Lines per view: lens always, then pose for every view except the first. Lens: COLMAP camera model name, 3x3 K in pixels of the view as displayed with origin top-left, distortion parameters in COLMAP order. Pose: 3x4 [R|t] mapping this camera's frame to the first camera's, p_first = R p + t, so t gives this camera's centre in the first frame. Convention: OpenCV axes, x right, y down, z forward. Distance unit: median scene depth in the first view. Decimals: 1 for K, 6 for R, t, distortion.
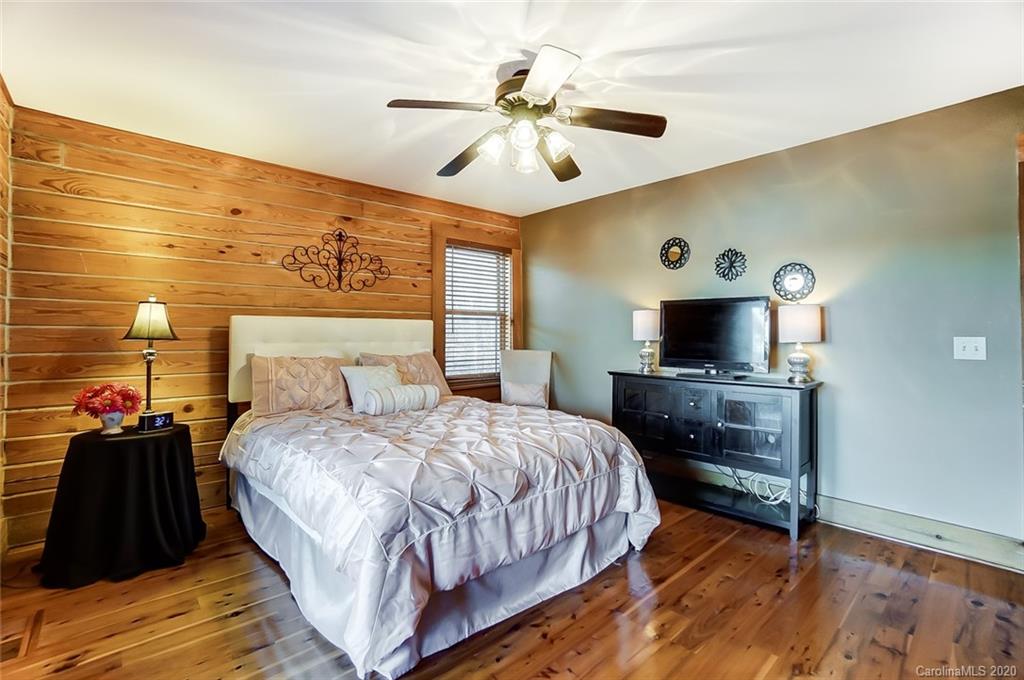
lens RADIAL K [[456.4, 0, 508.7], [0, 456.4, 323.9], [0, 0, 1]] dist [-0.036884, 0.002427]
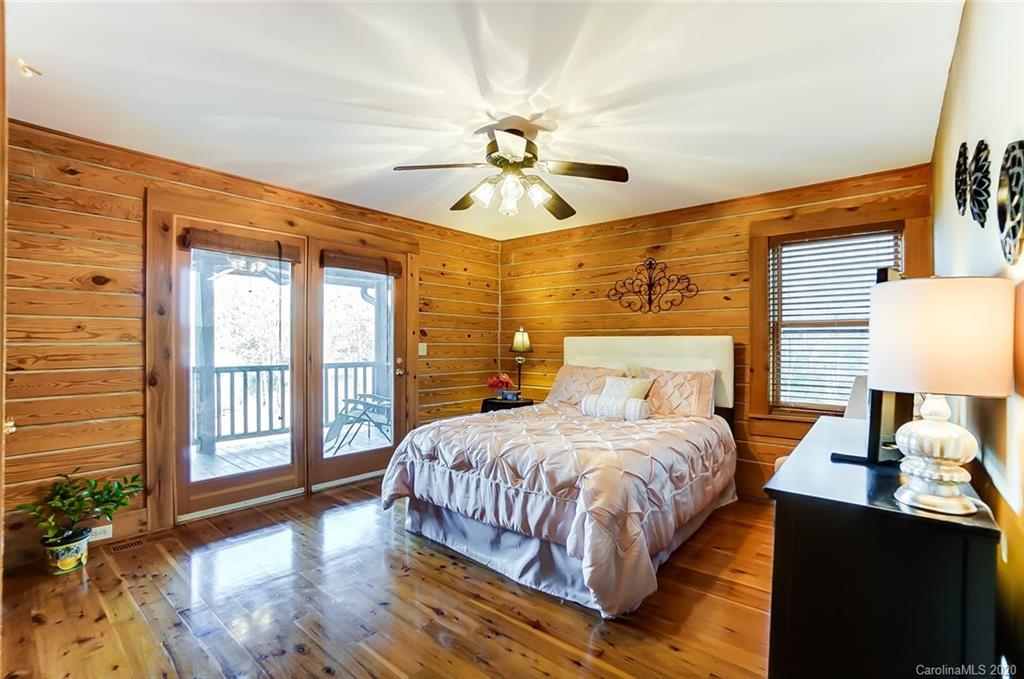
lens RADIAL K [[456.4, 0, 512.9], [0, 456.4, 344.9], [0, 0, 1]] dist [-0.036884, 0.002427]
pose [[0.149908, 0.001577, -0.988699, 0.994230], [0.015685, 0.999869, 0.003973, -0.000850], [0.988575, -0.016103, 0.149864, 0.669142]]
